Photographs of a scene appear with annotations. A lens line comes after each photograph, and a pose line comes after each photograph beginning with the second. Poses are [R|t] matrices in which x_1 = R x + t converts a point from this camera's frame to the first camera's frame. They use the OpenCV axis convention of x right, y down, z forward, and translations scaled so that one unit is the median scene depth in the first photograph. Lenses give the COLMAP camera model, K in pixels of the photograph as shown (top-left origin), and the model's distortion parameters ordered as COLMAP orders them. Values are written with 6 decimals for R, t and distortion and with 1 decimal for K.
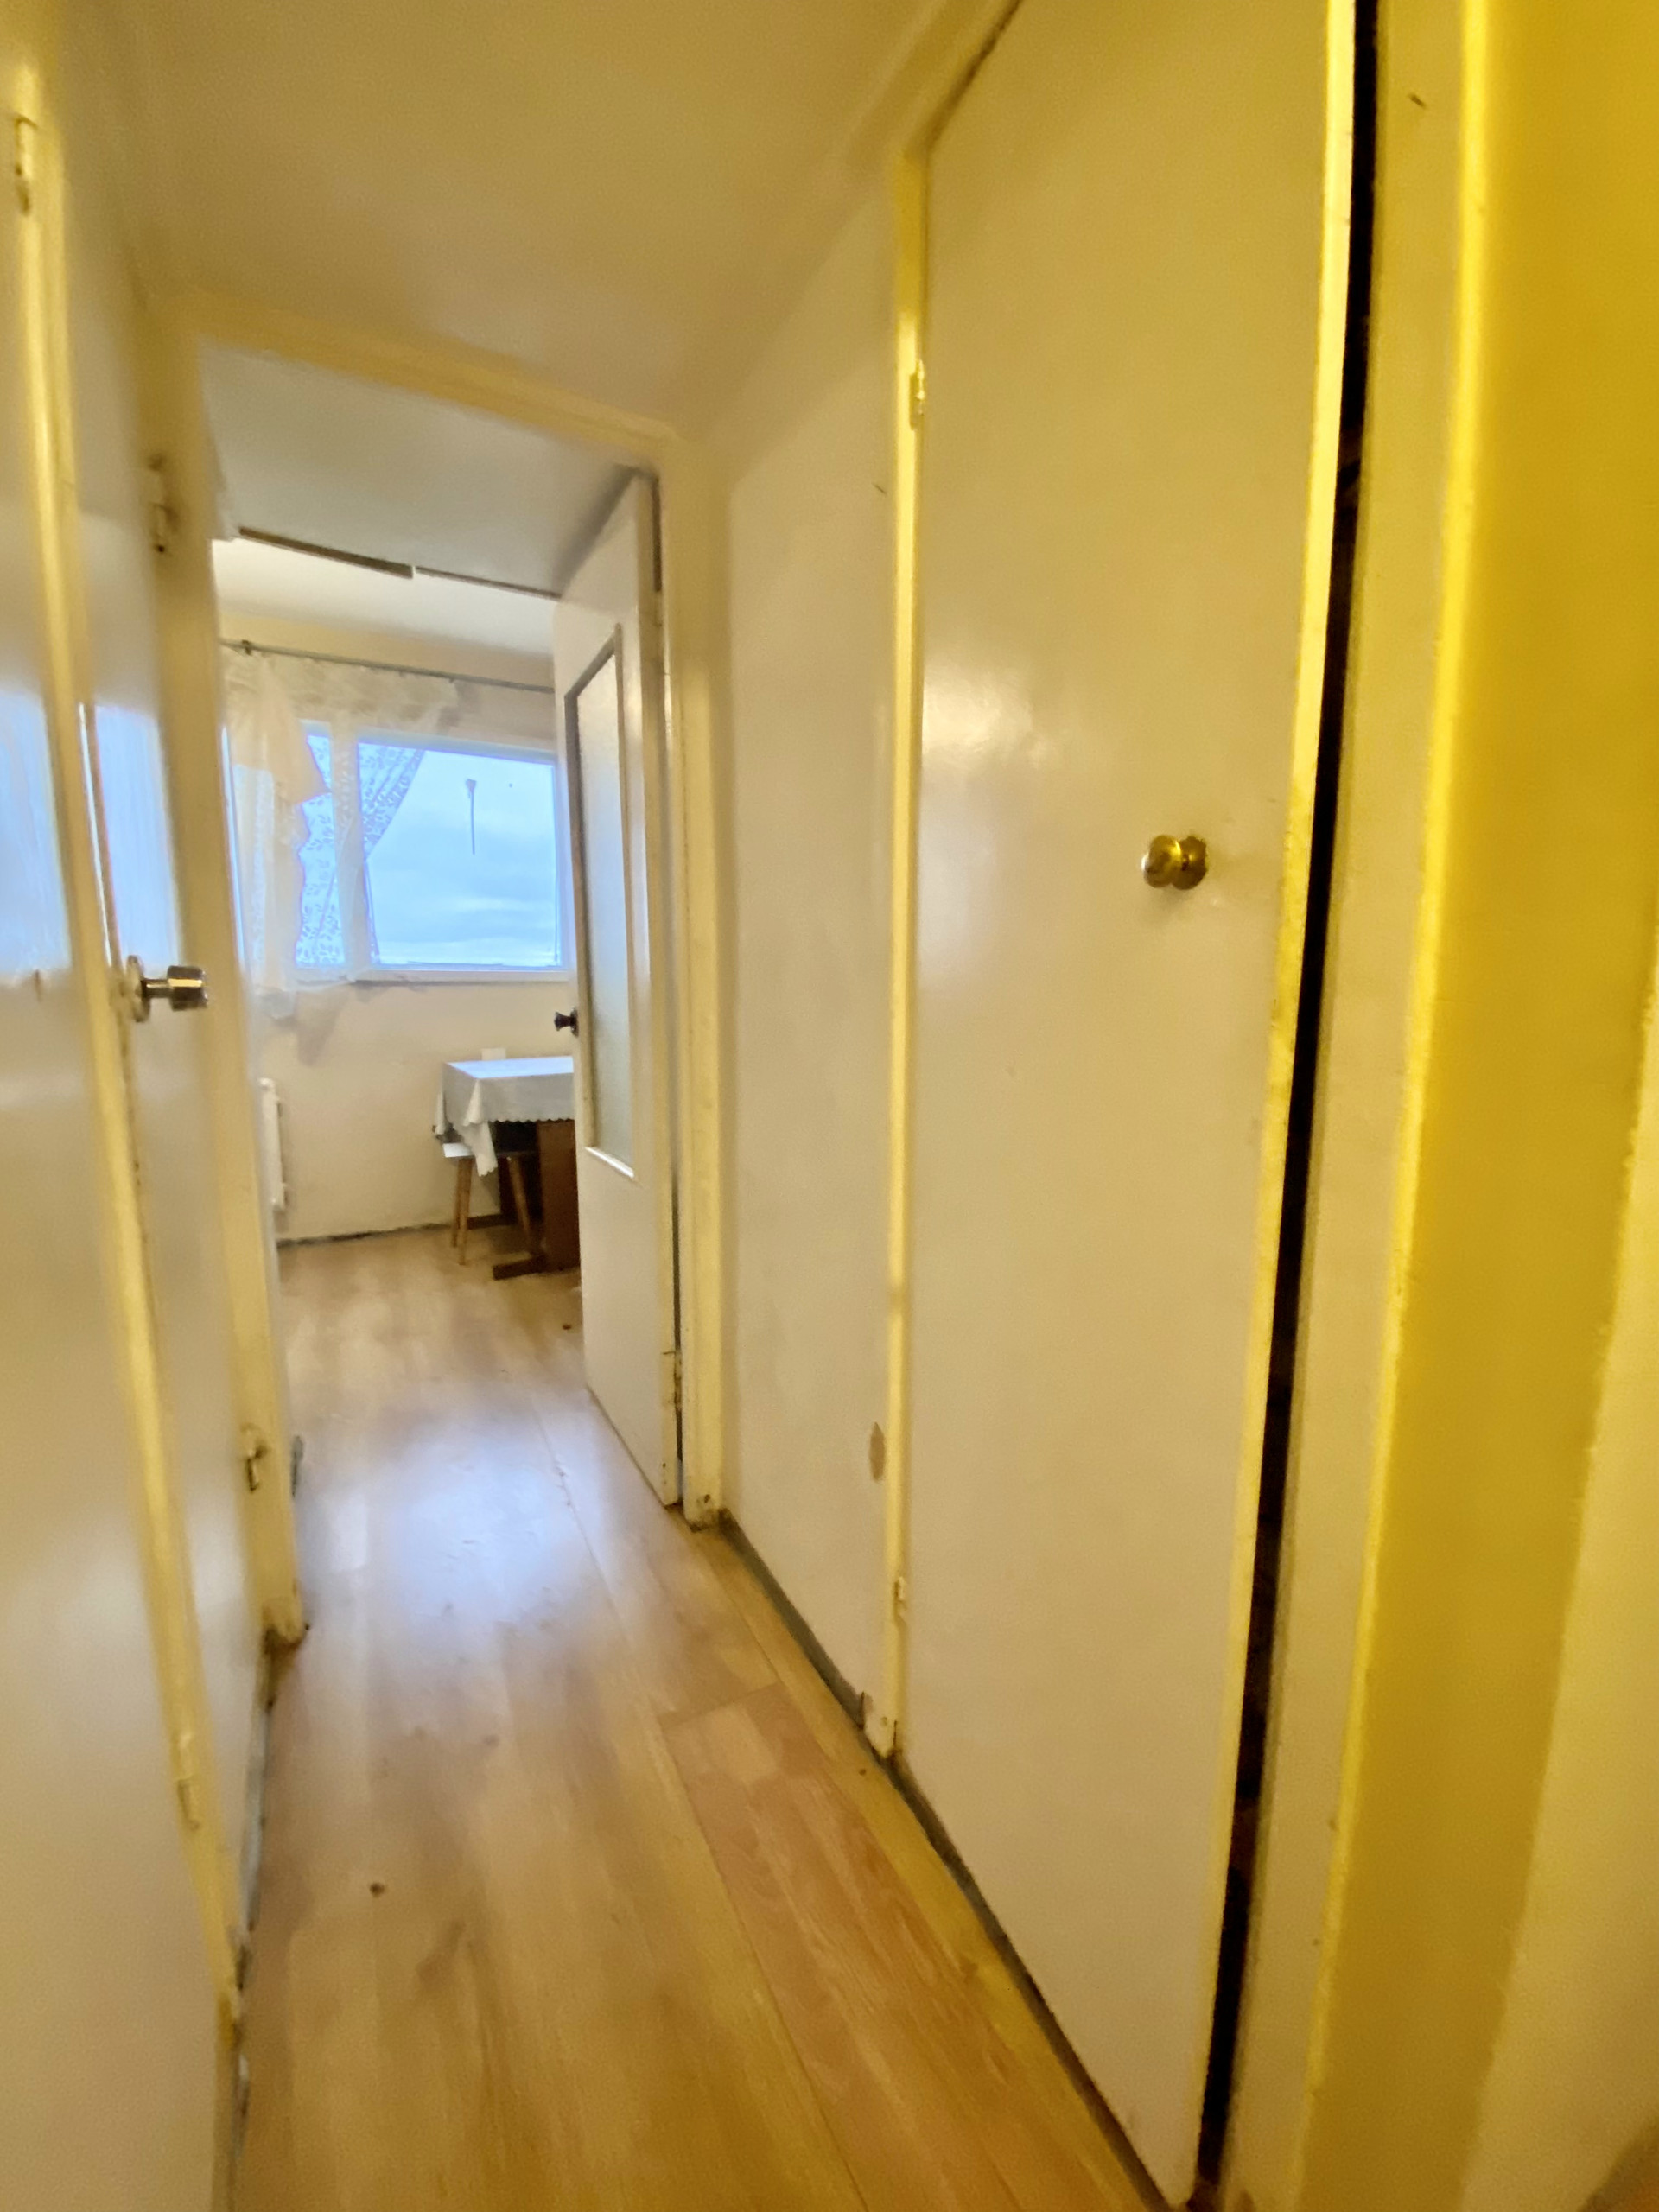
lens RADIAL K [[890.3, 0, 837.4], [0, 890.3, 1110.2], [0, 0, 1]] dist [0.013449, -0.018043]
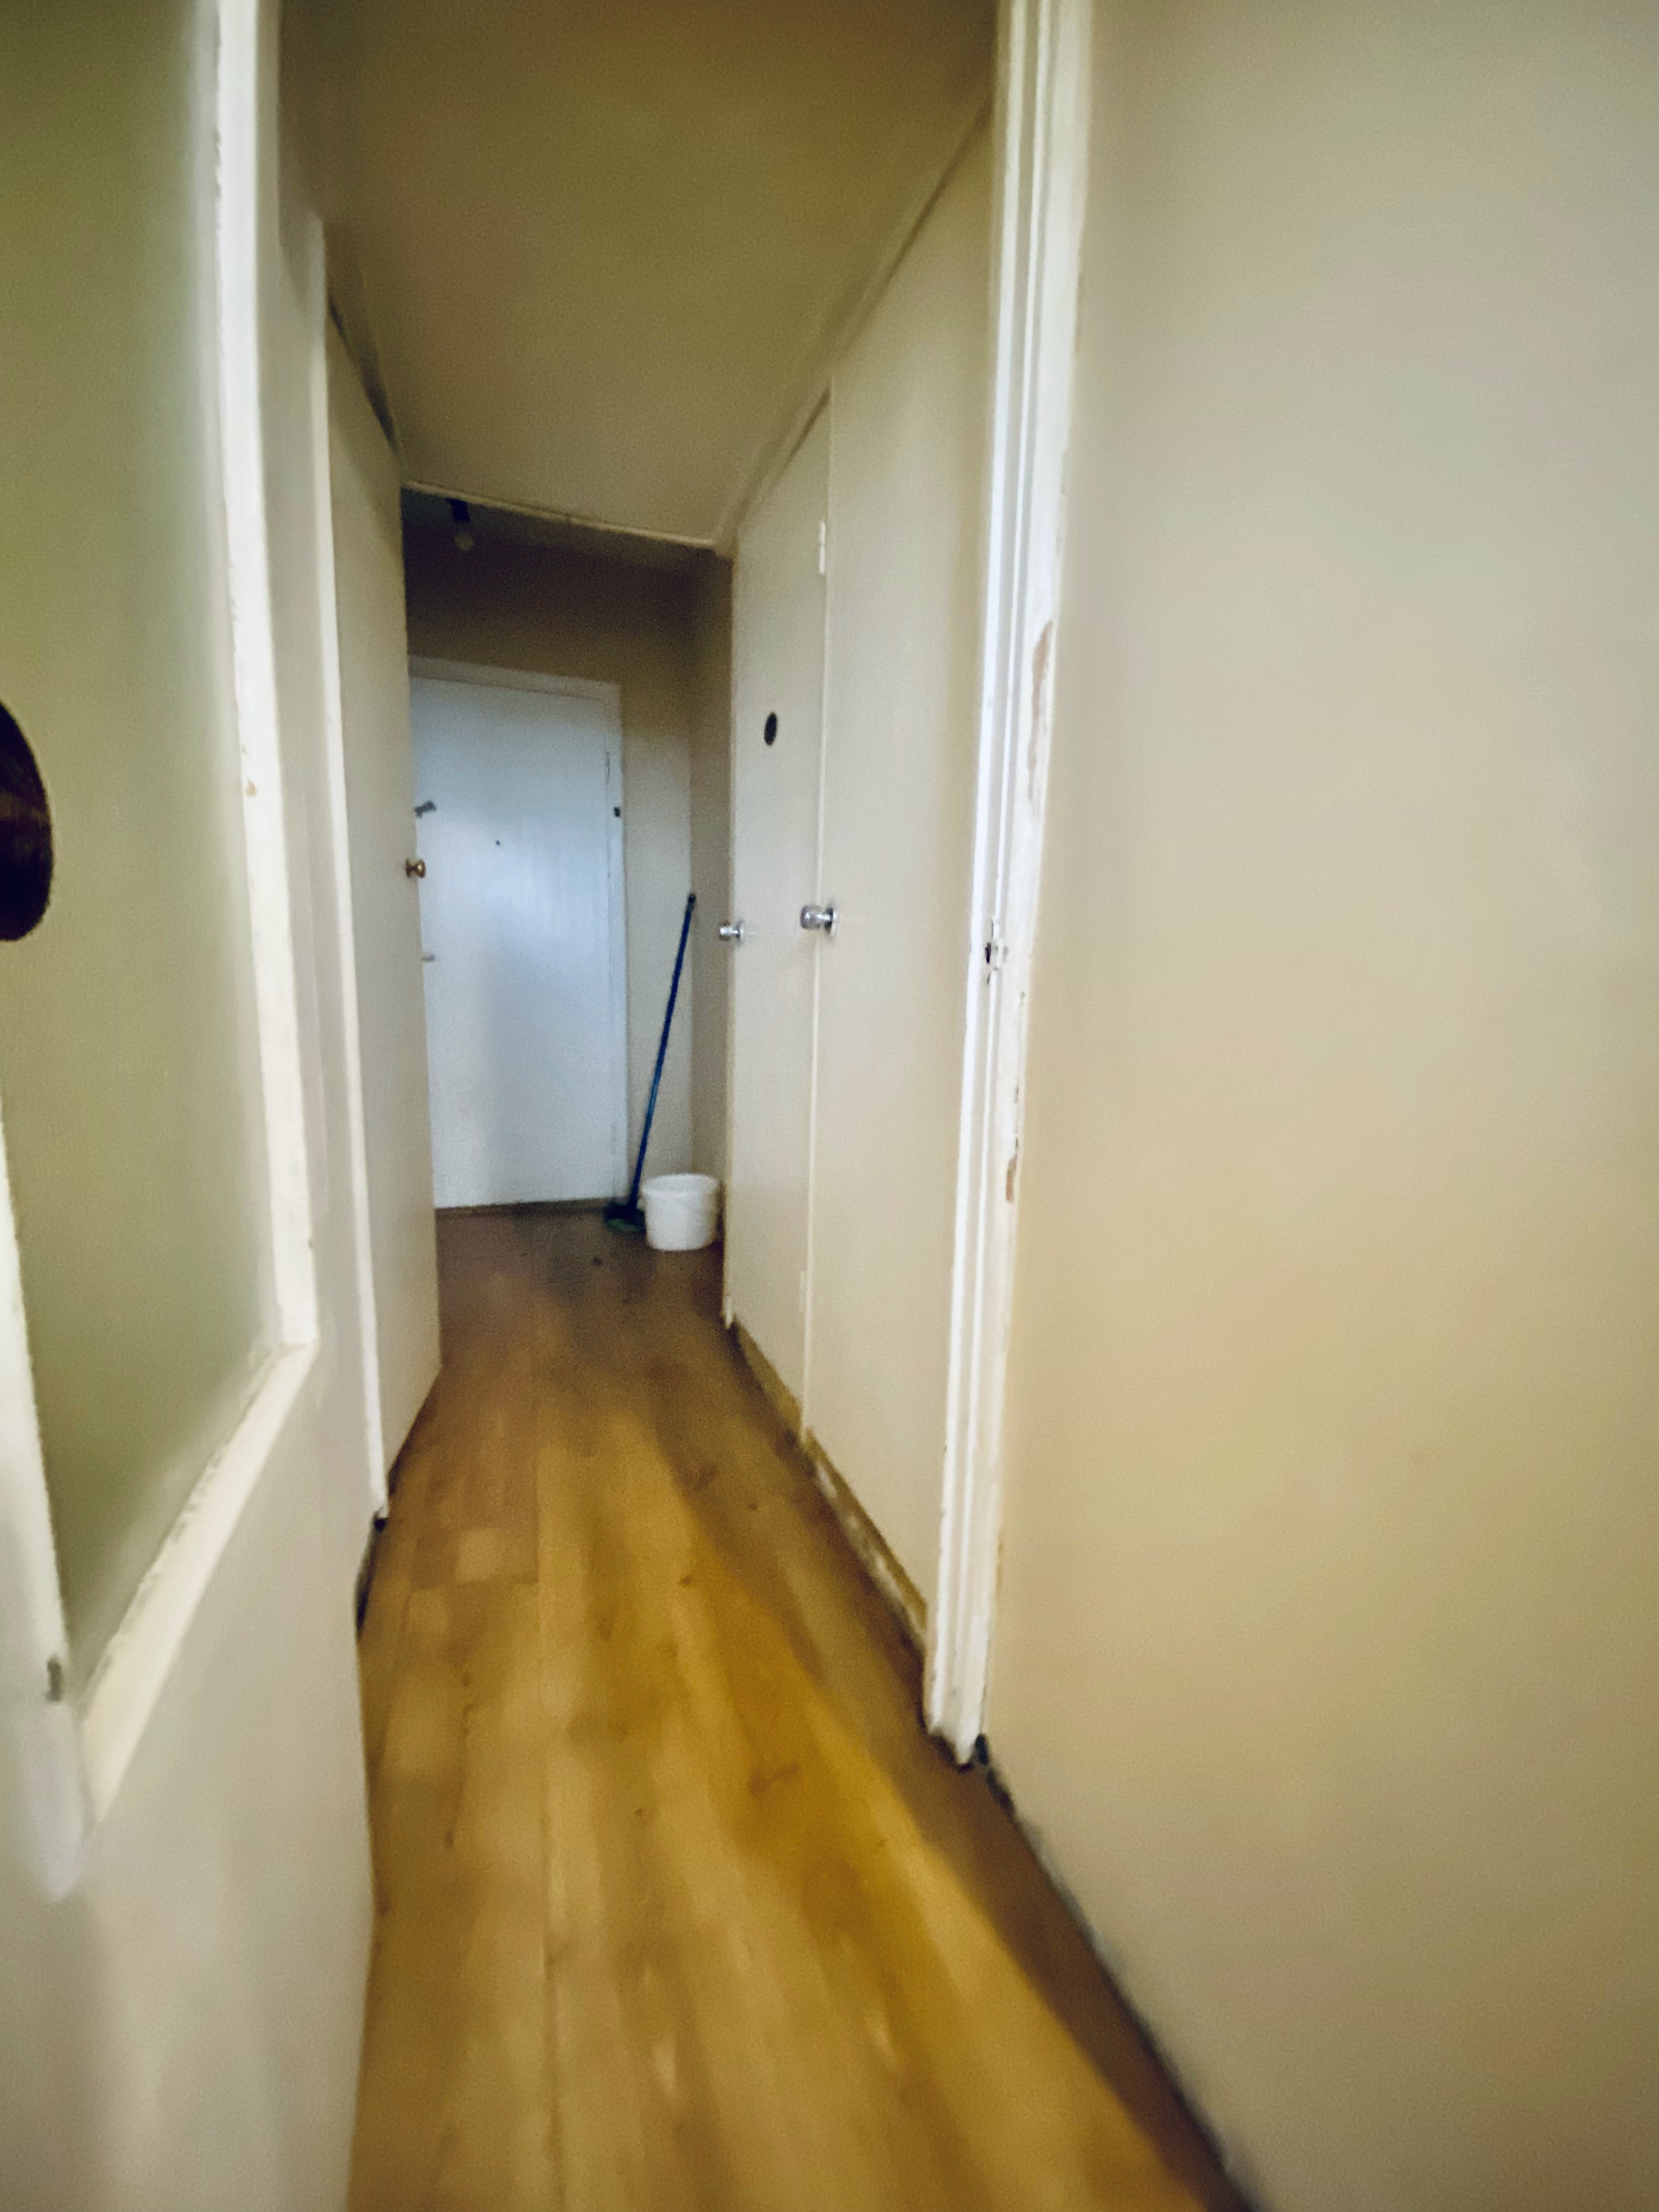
lens RADIAL K [[885.6, 0, 843.1], [0, 885.6, 1108.5], [0, 0, 1]] dist [0.013044, -0.017194]
pose [[-0.989635, -0.054787, 0.132743, -0.739665], [-0.013580, 0.955926, 0.293295, -0.198415], [-0.142962, 0.288452, -0.946762, 1.962747]]
